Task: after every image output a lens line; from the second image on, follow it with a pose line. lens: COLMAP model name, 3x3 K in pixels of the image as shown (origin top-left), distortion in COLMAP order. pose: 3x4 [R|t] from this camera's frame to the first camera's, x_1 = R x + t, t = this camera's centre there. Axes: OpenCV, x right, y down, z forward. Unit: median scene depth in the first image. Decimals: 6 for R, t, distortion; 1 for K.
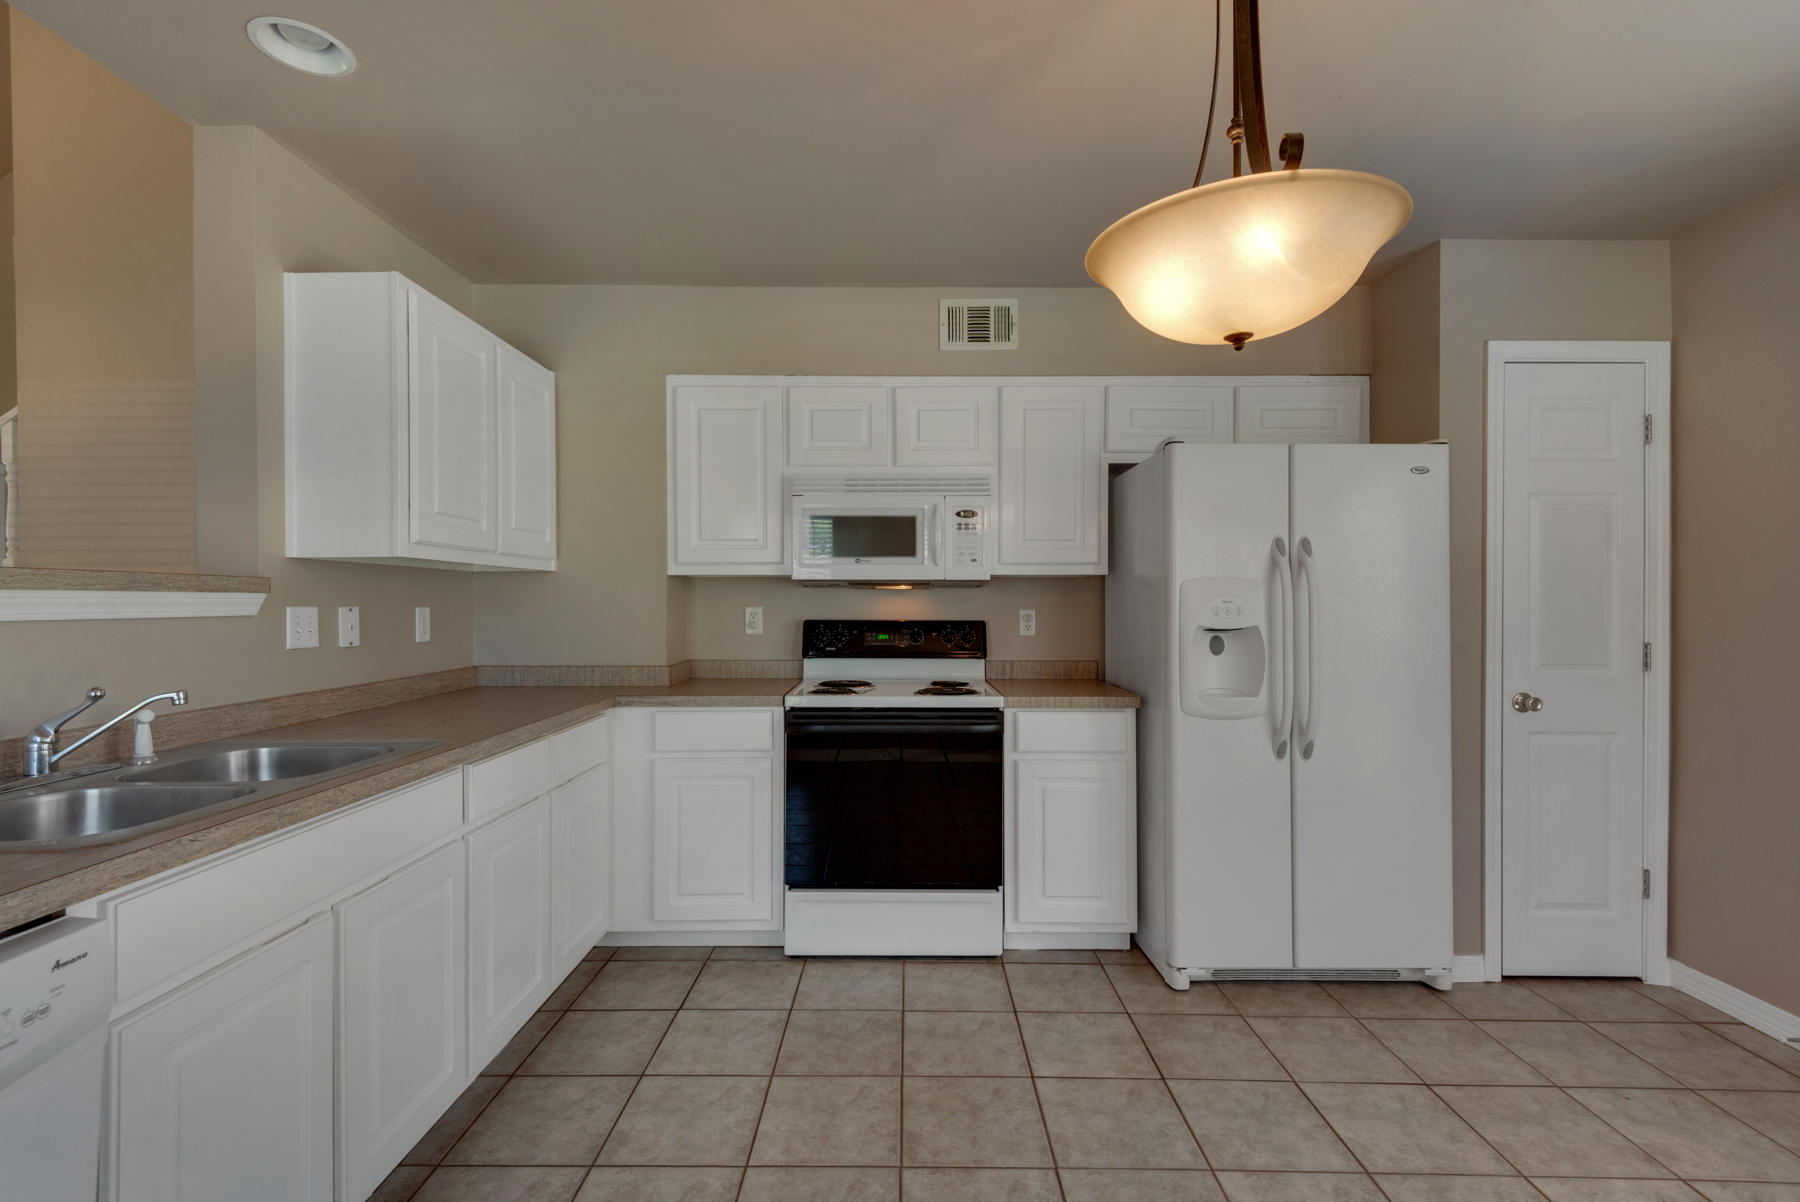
lens RADIAL K [[816.8, 0, 903.7], [0, 816.8, 602.5], [0, 0, 1]] dist [0.052753, -0.027691]
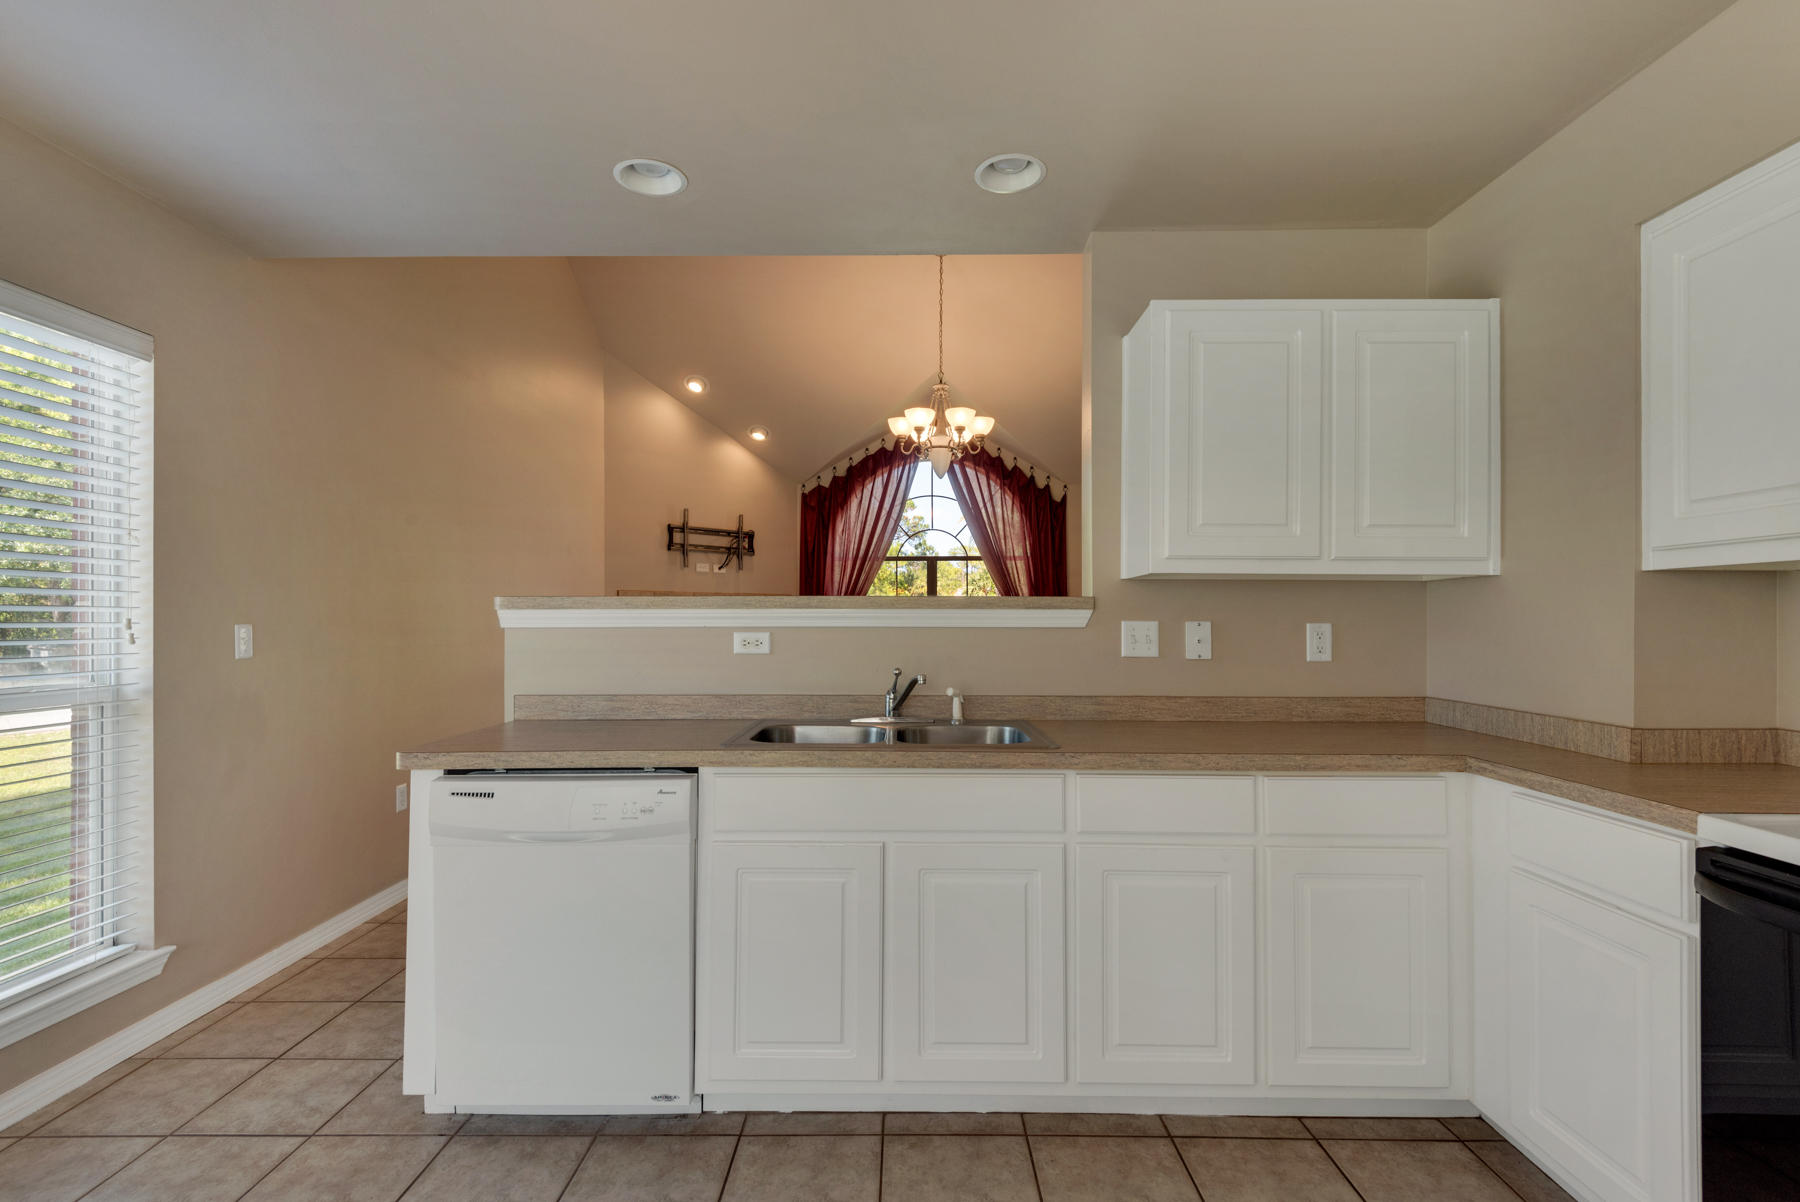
lens RADIAL K [[817.1, 0, 905.5], [0, 817.1, 634.4], [0, 0, 1]] dist [0.010868, -0.000248]
pose [[-0.001698, 0.016117, -0.999869, 0.325149], [-0.005988, 0.999852, 0.016127, 0.005735], [0.999981, 0.006015, -0.001601, 0.537457]]
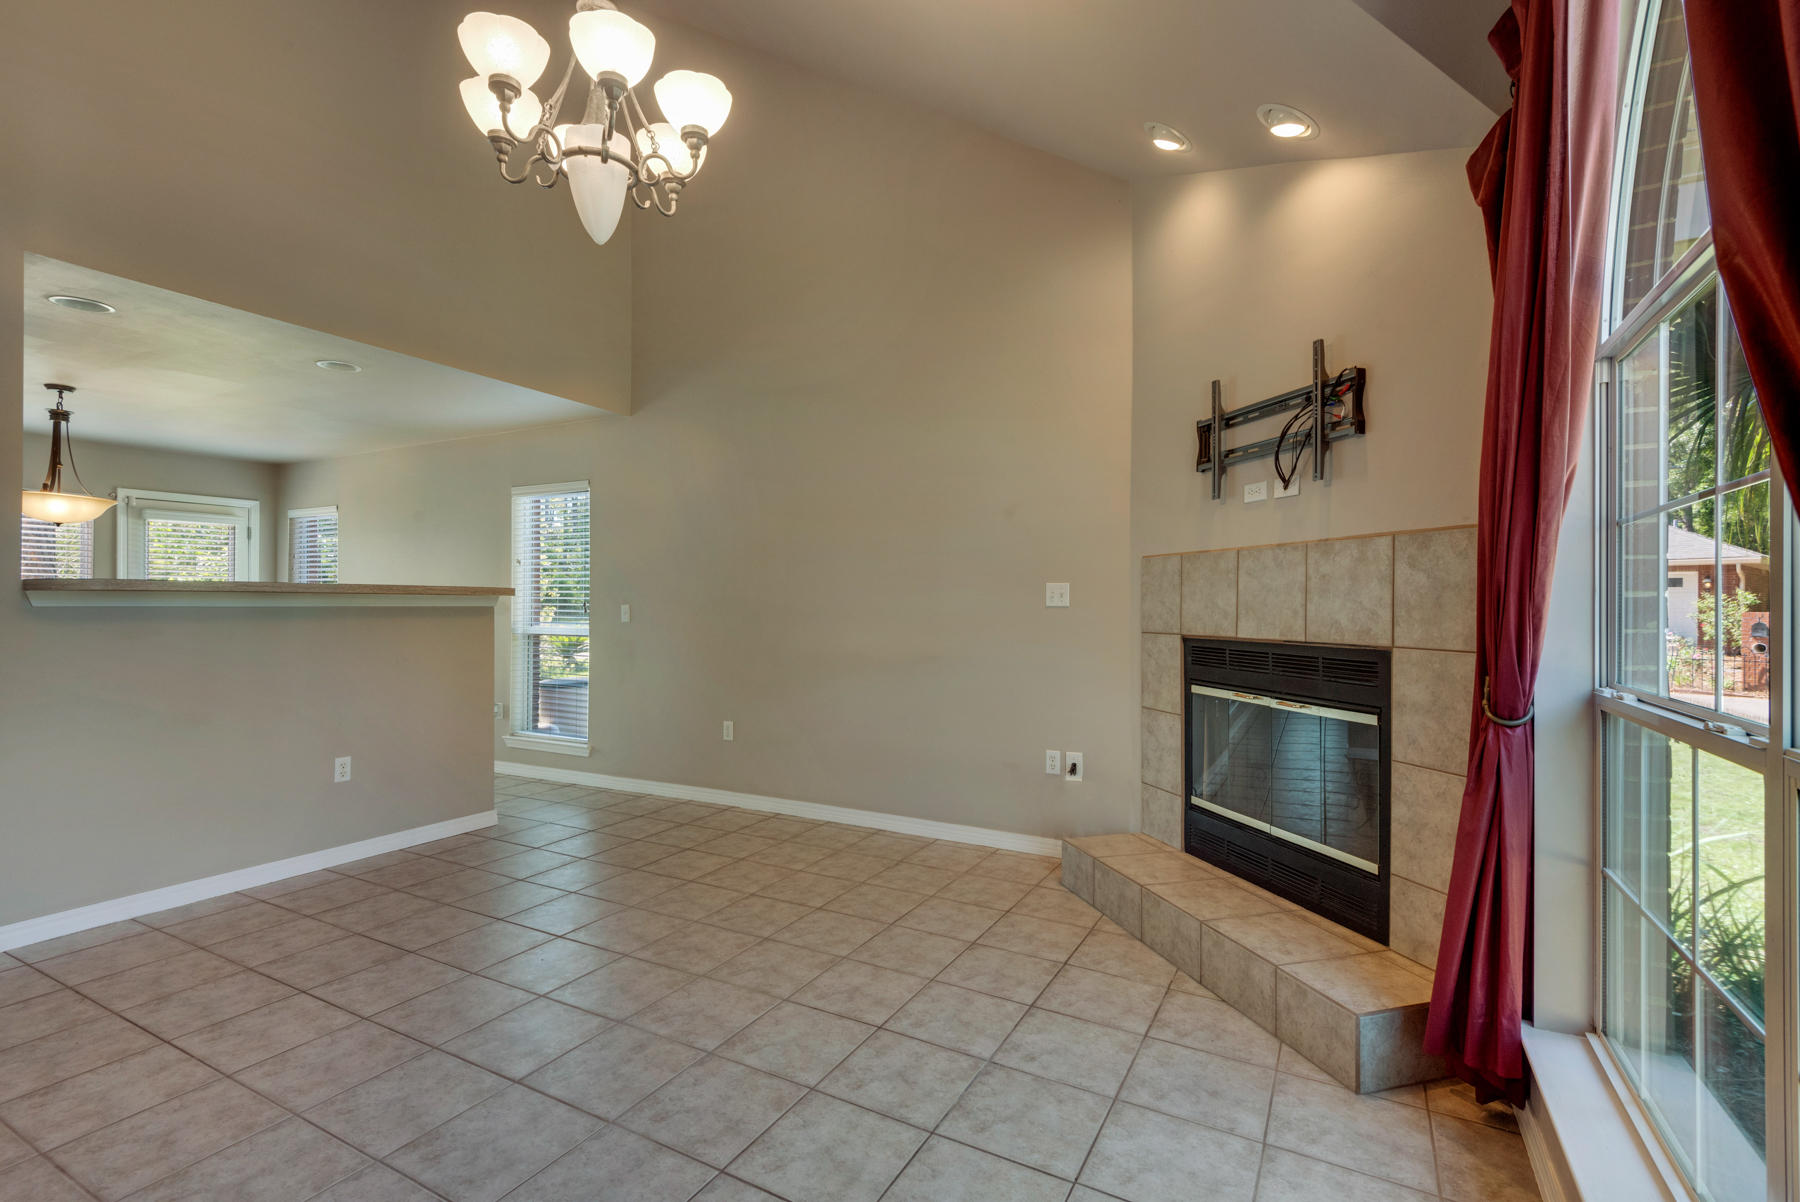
lens RADIAL K [[830.5, 0, 900.0], [0, 830.5, 601.0], [0, 0, 1]] dist [0.011115, -0.000902]
pose [[-0.876005, -0.005377, 0.482272, -2.055713], [-0.006619, 0.999978, -0.000876, 0.003782], [-0.482256, -0.003959, -0.876021, 1.120133]]
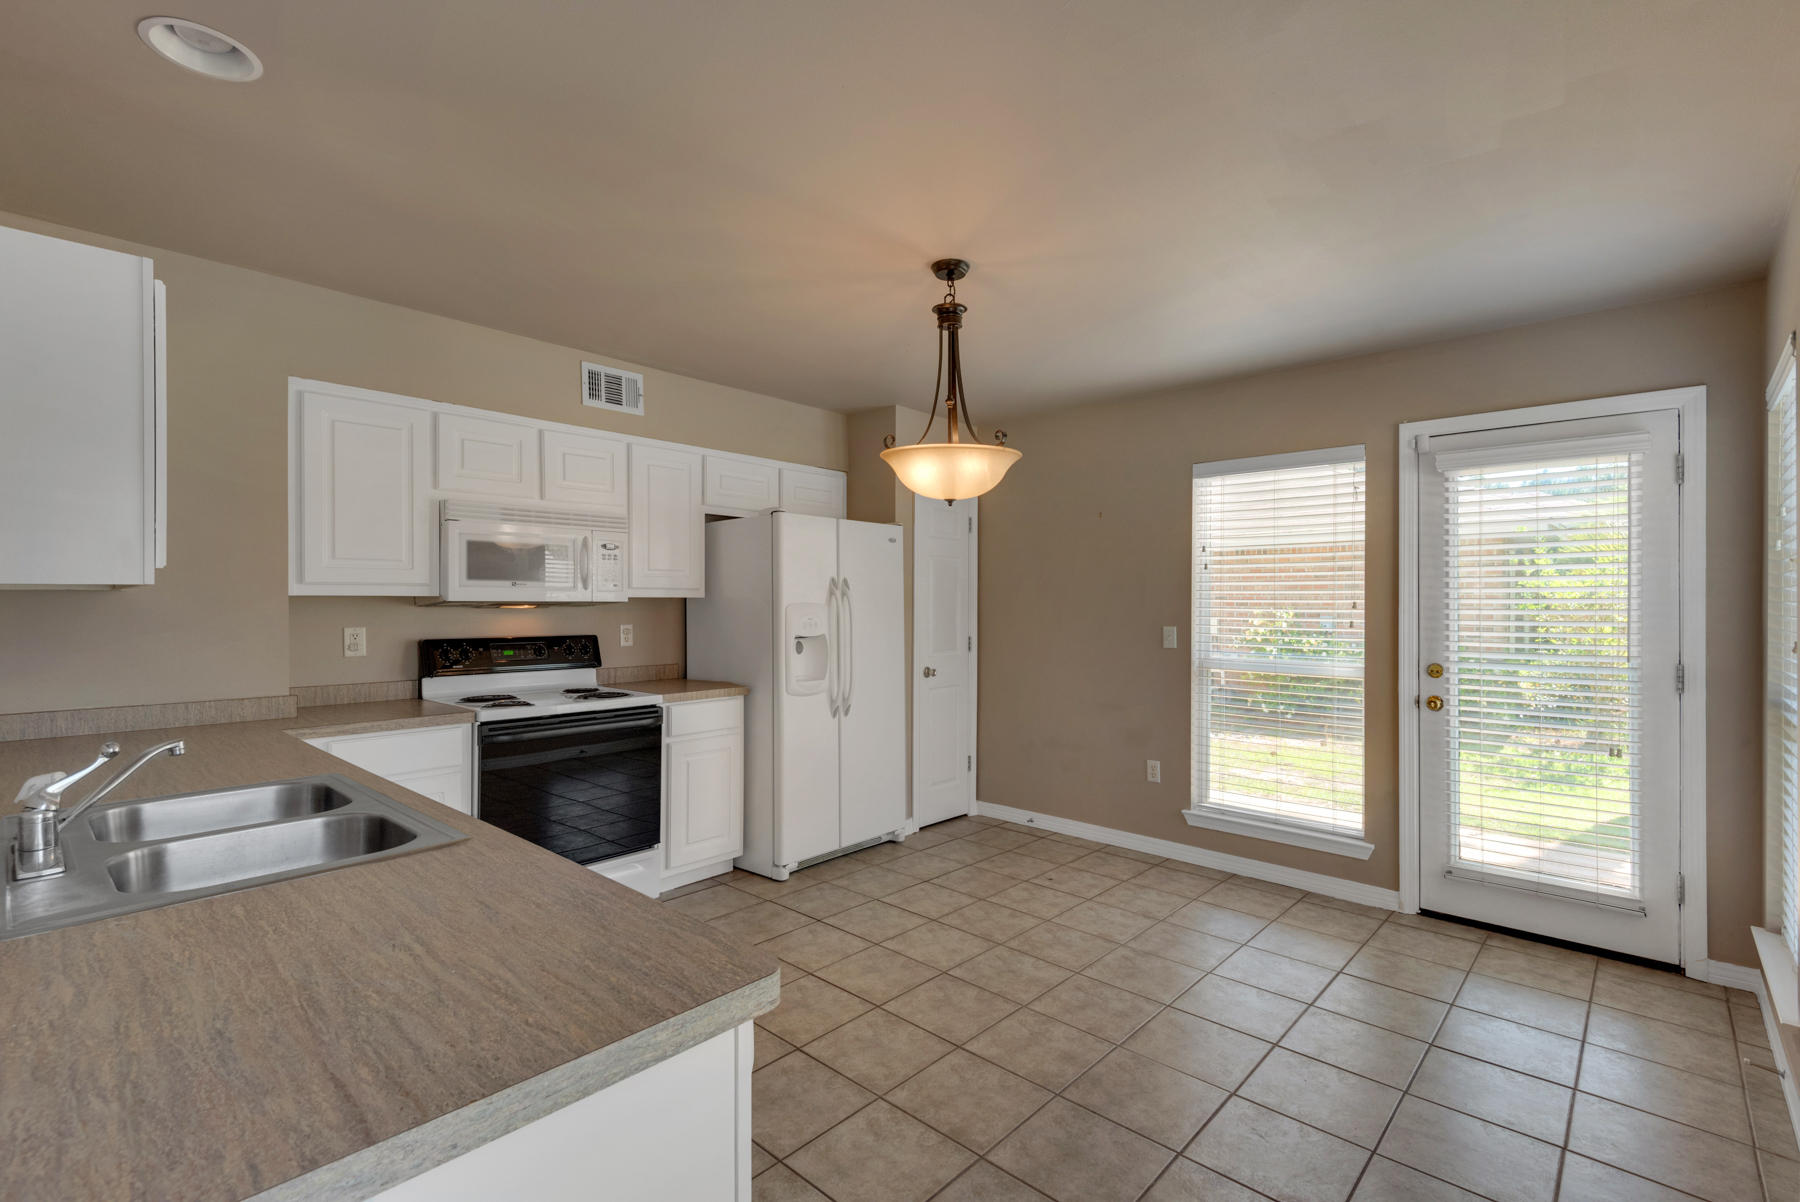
lens RADIAL K [[816.8, 0, 903.7], [0, 816.8, 602.5], [0, 0, 1]] dist [0.052753, -0.027691]
pose [[0.673966, 0.000148, 0.738763, -0.569665], [0.000622, 1.000000, -0.000769, -0.027532], [-0.738763, 0.000978, 0.673965, -0.141583]]
